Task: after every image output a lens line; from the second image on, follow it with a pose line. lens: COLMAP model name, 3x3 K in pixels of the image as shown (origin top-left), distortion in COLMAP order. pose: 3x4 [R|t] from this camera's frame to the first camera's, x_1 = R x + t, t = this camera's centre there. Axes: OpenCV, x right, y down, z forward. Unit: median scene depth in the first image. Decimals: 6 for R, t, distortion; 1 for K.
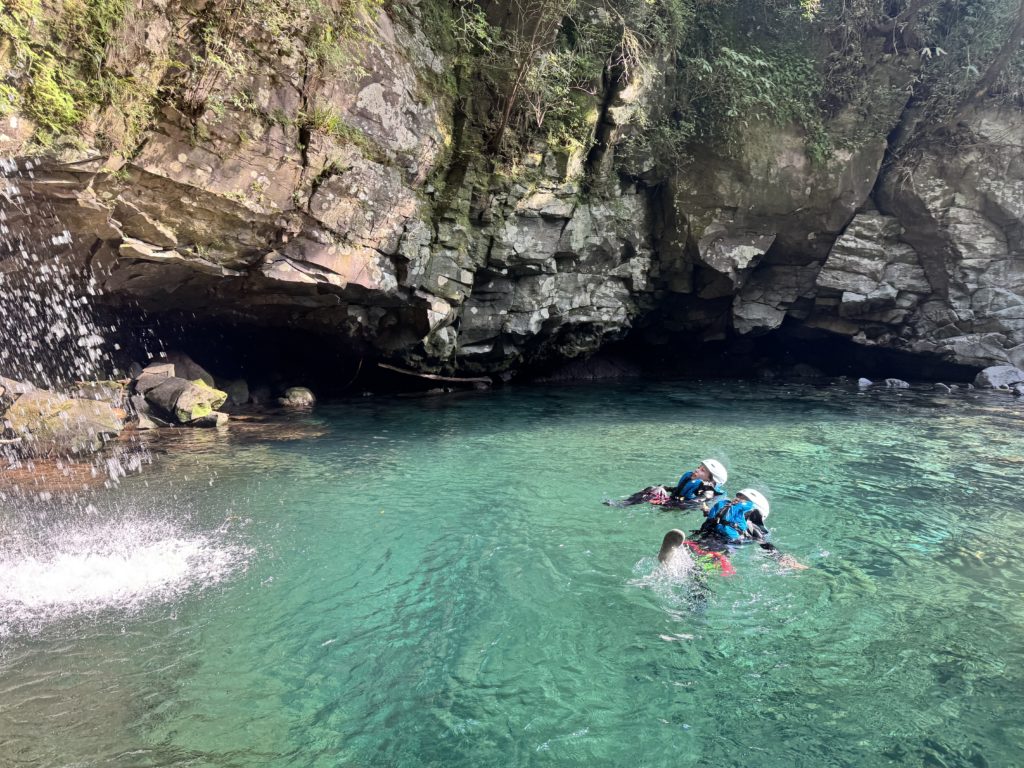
lens RADIAL K [[714.9, 0, 507.2], [0, 714.9, 393.2], [0, 0, 1]] dist [0.085456, -0.106495]
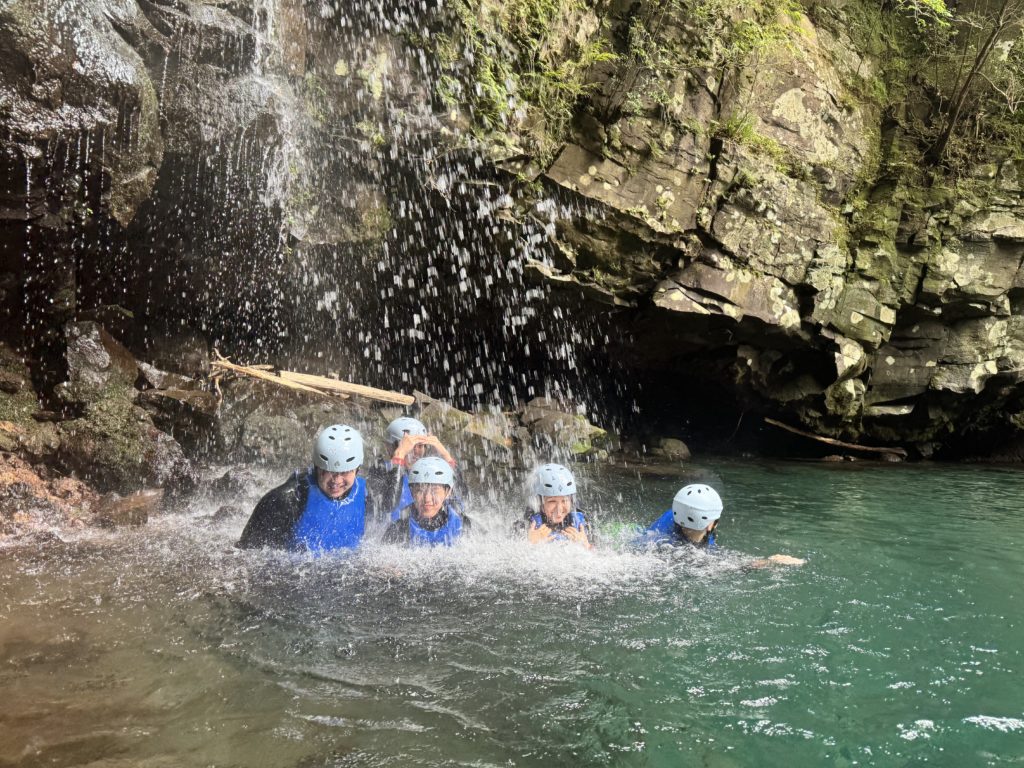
lens RADIAL K [[714.9, 0, 515.2], [0, 714.9, 389.2], [0, 0, 1]] dist [0.085456, -0.106495]
pose [[0.902414, 0.024347, -0.430182, -0.081776], [-0.085041, 0.988827, -0.122430, 0.057520], [0.422395, 0.147066, 0.894402, 0.098460]]
